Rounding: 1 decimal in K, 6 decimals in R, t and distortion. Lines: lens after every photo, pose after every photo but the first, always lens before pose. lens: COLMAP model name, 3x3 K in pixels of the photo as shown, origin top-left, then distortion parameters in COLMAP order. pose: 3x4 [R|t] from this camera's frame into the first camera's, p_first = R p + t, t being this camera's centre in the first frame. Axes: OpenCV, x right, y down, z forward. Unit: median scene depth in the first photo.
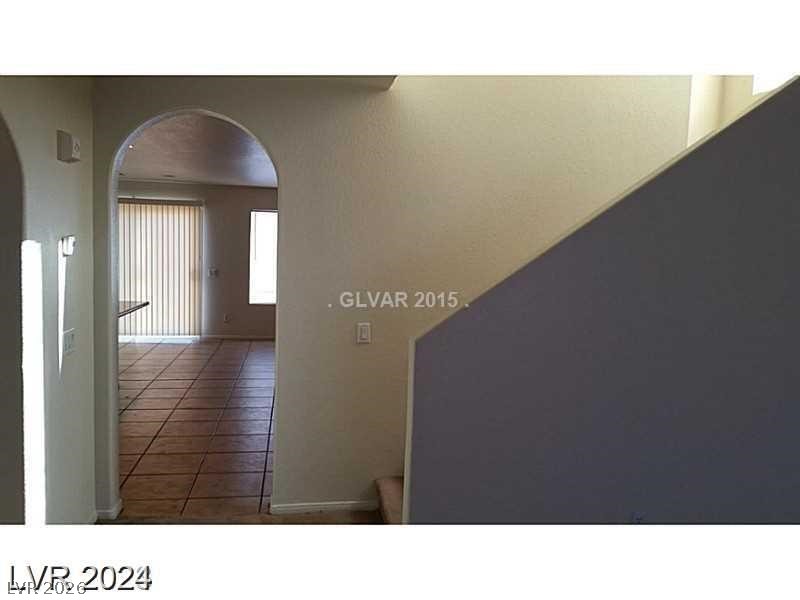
lens RADIAL K [[648.4, 0, 400.0], [0, 648.4, 300.0], [0, 0, 1]] dist [0.124304, -0.242344]
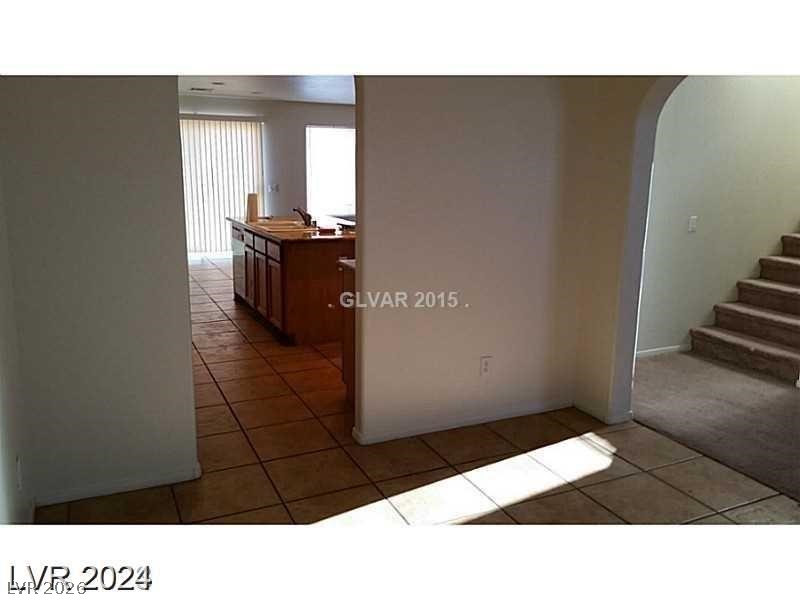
lens RADIAL K [[648.4, 0, 400.0], [0, 648.4, 300.0], [0, 0, 1]] dist [0.124304, -0.242344]
pose [[0.961528, -0.075466, 0.264138, -0.387478], [0.039007, 0.989290, 0.140652, -0.004265], [-0.271923, -0.124937, 0.954174, -0.065713]]
